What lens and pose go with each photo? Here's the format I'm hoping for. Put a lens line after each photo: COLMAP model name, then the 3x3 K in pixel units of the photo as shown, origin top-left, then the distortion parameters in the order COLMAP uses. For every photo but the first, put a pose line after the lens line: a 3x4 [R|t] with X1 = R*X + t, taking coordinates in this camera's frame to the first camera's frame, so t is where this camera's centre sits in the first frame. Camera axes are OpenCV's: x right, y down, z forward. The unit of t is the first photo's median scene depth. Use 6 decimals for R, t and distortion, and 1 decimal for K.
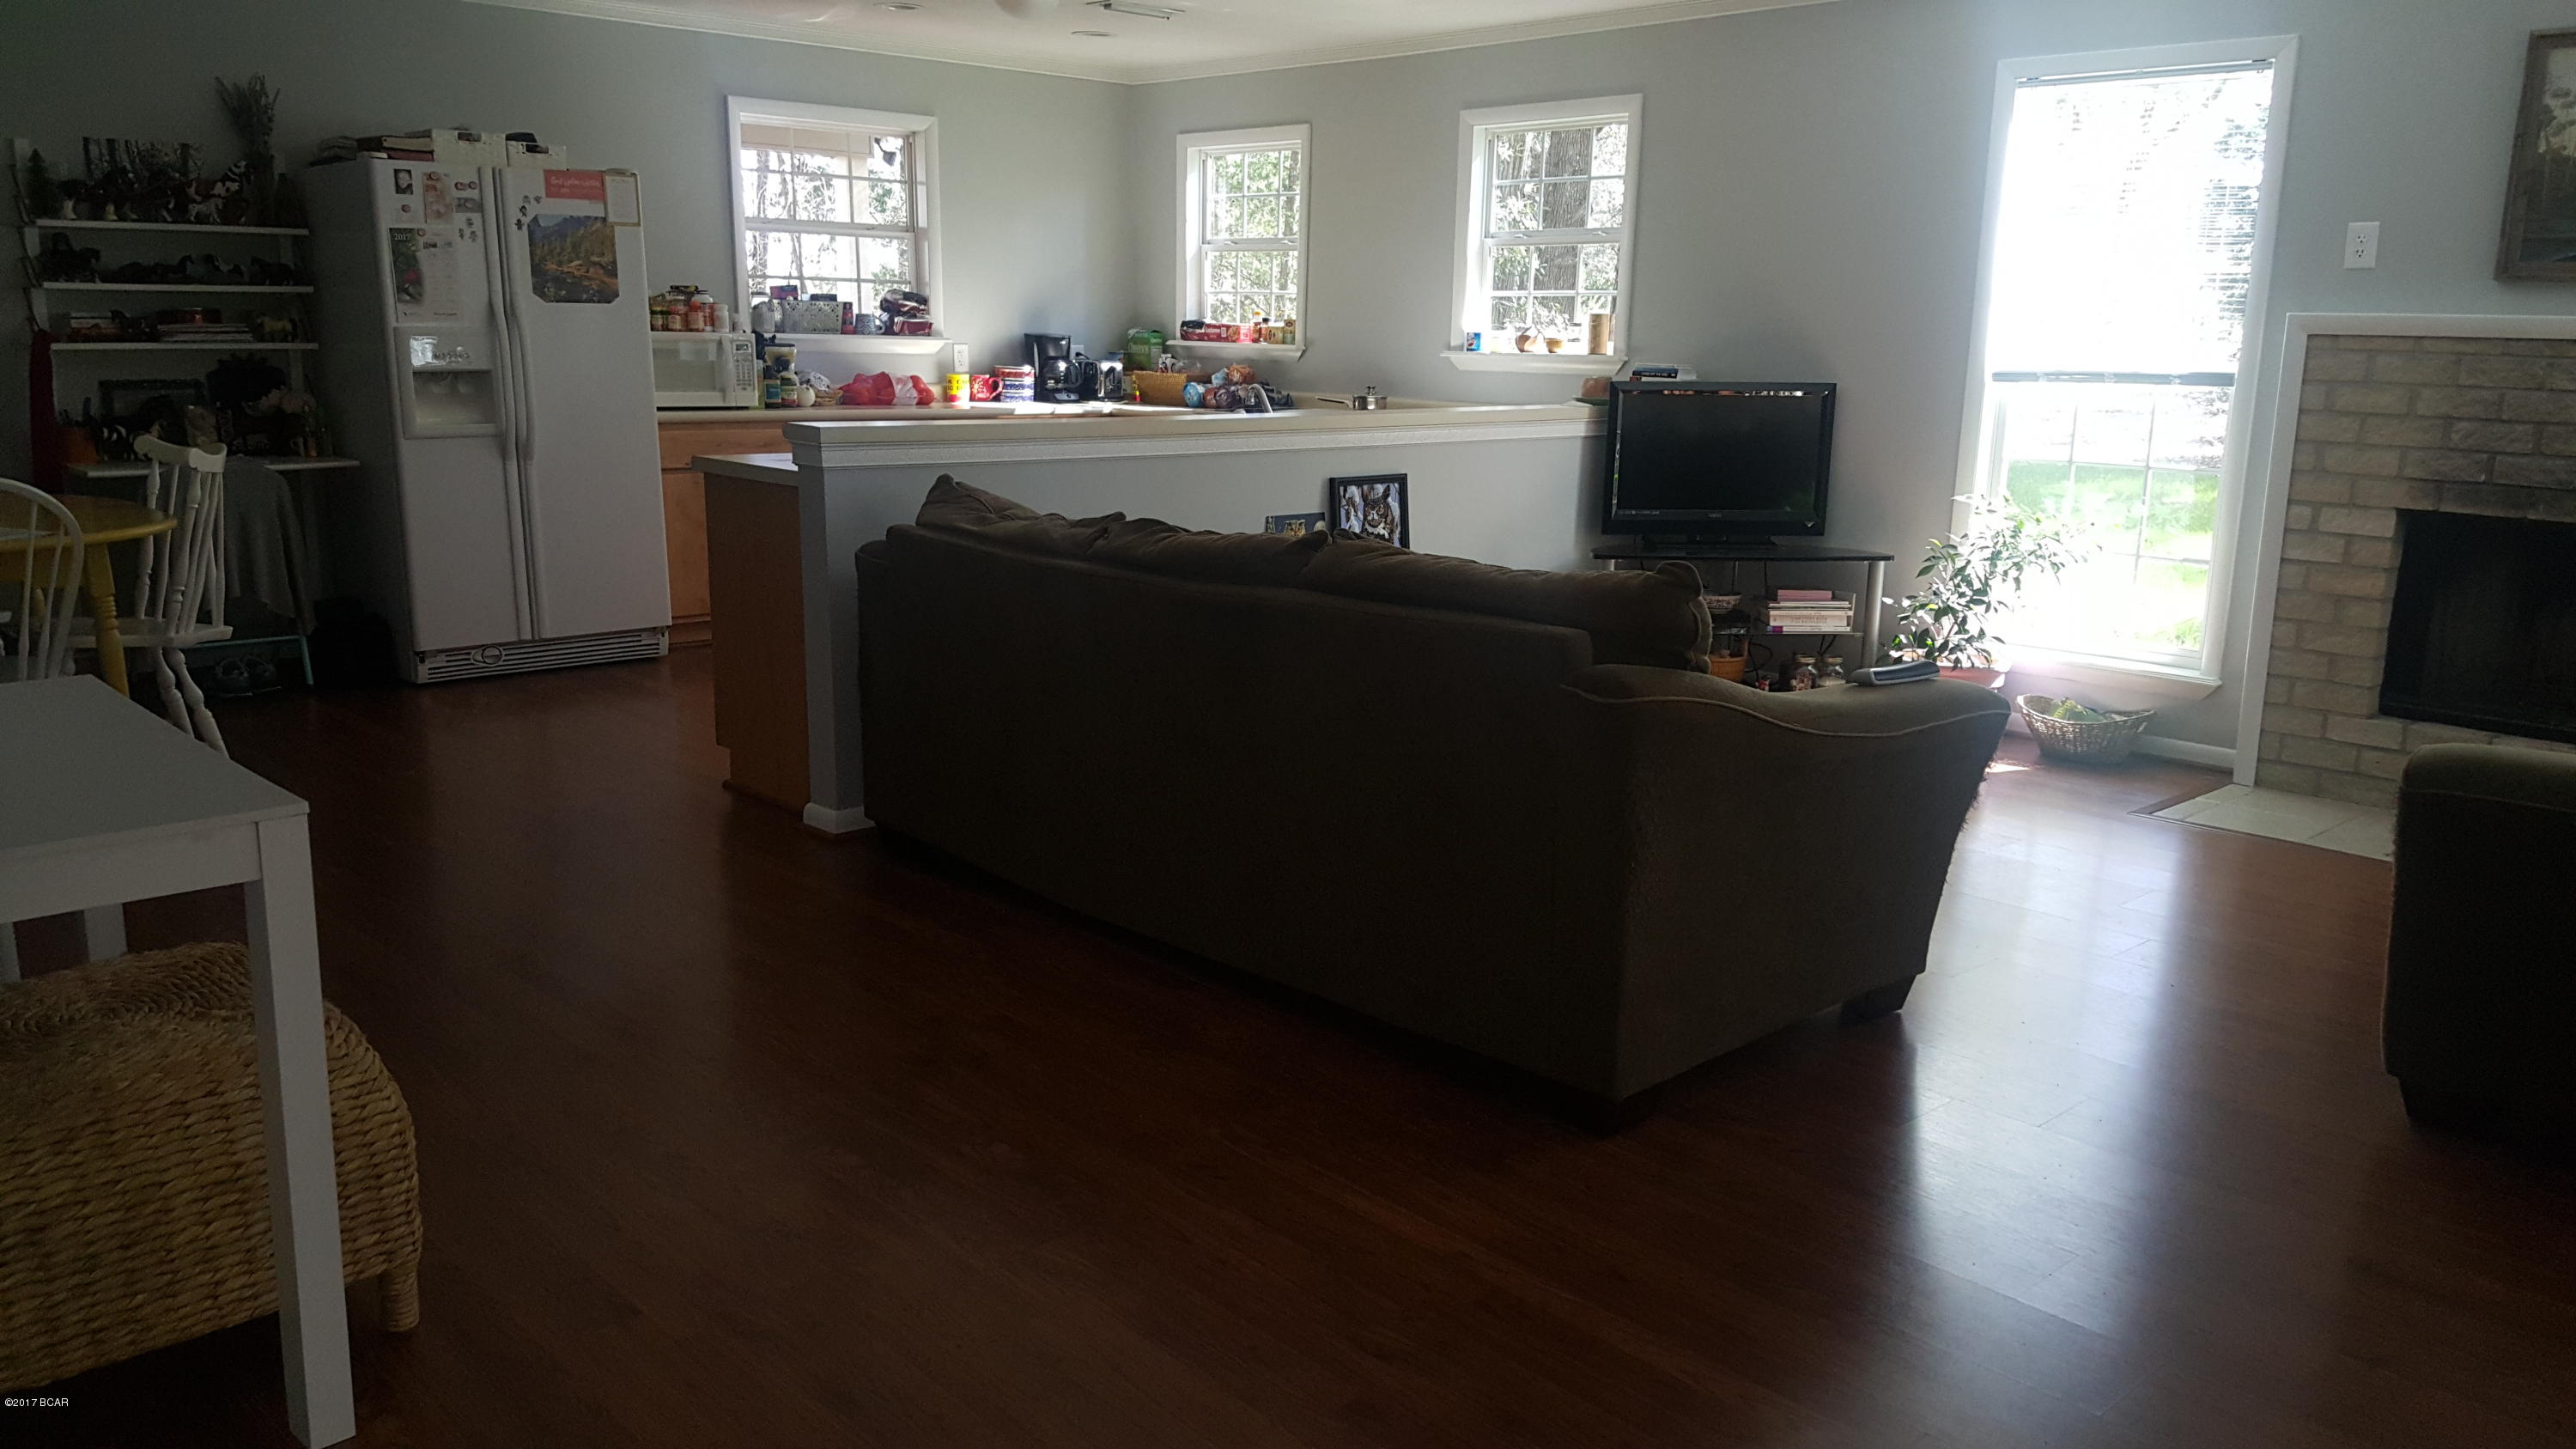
lens RADIAL K [[1892.1, 0, 1296.1], [0, 1892.1, 711.2], [0, 0, 1]] dist [0.105432, -0.136949]
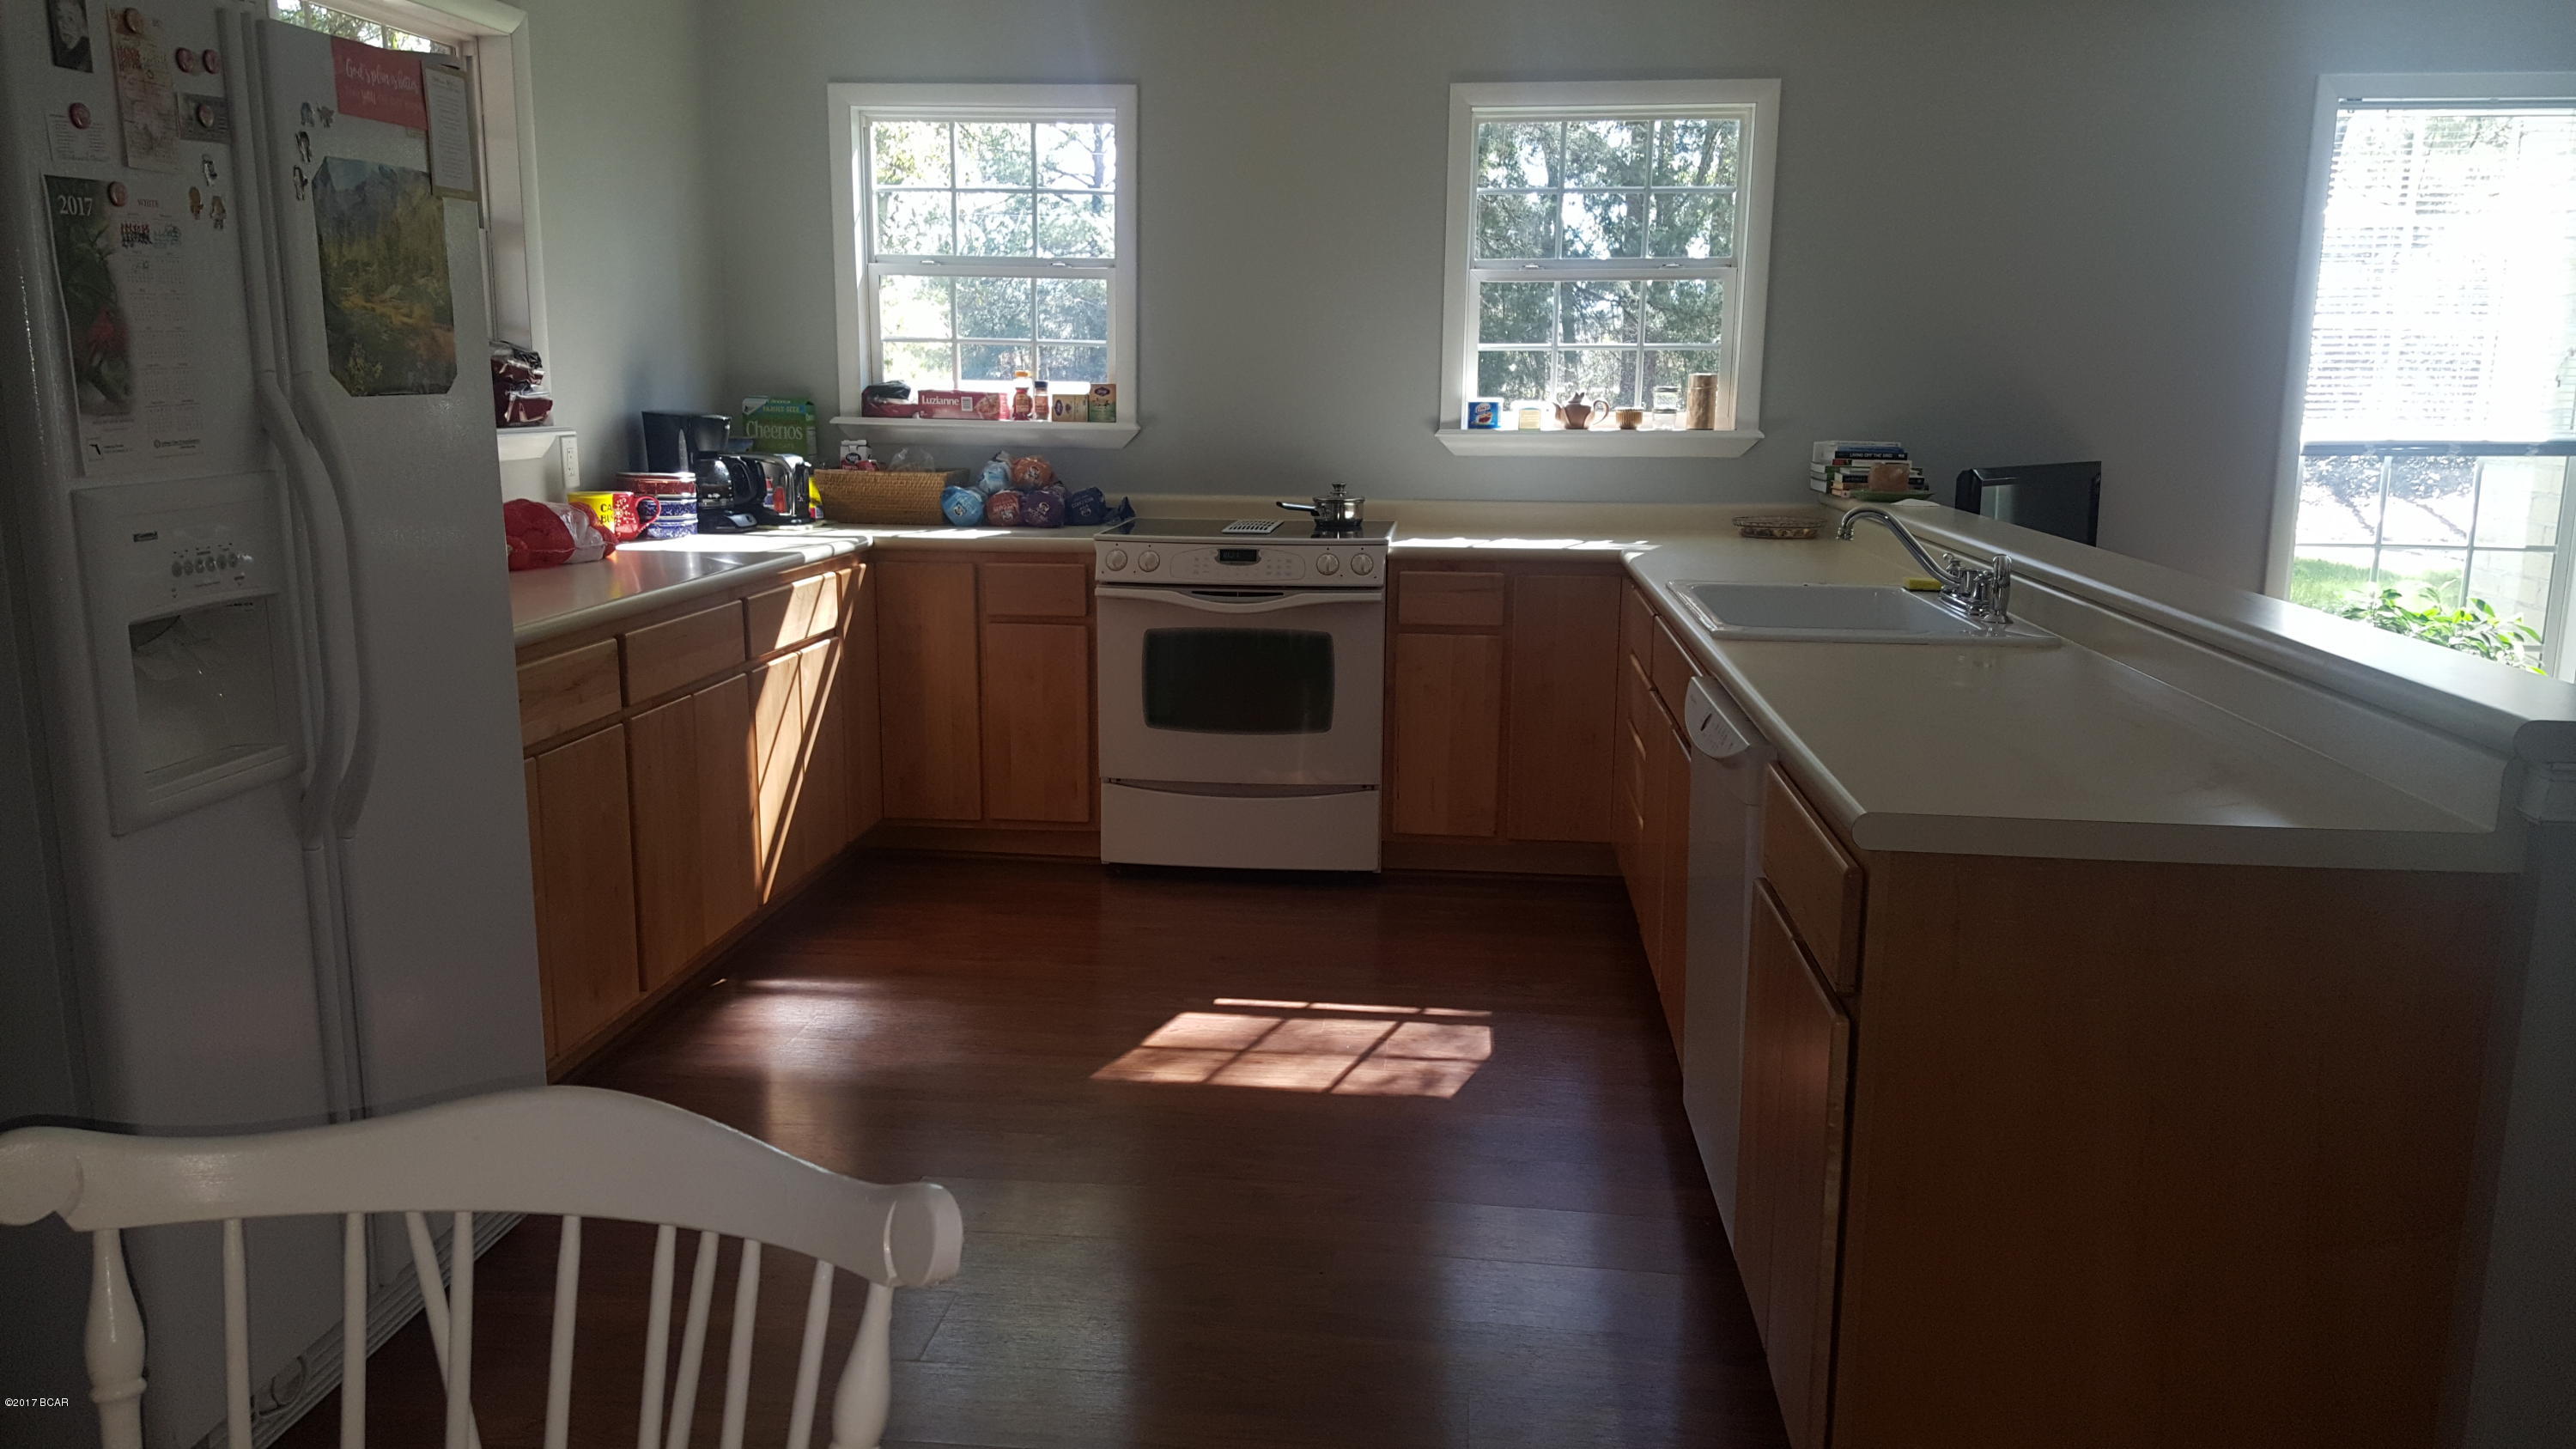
lens RADIAL K [[1892.1, 0, 1281.7], [0, 1892.1, 708.2], [0, 0, 1]] dist [0.105432, -0.136949]
pose [[0.760049, -0.124269, 0.637874, -0.515870], [0.134389, 0.990385, 0.032815, -0.147421], [-0.635819, 0.060782, 0.769441, 0.630784]]
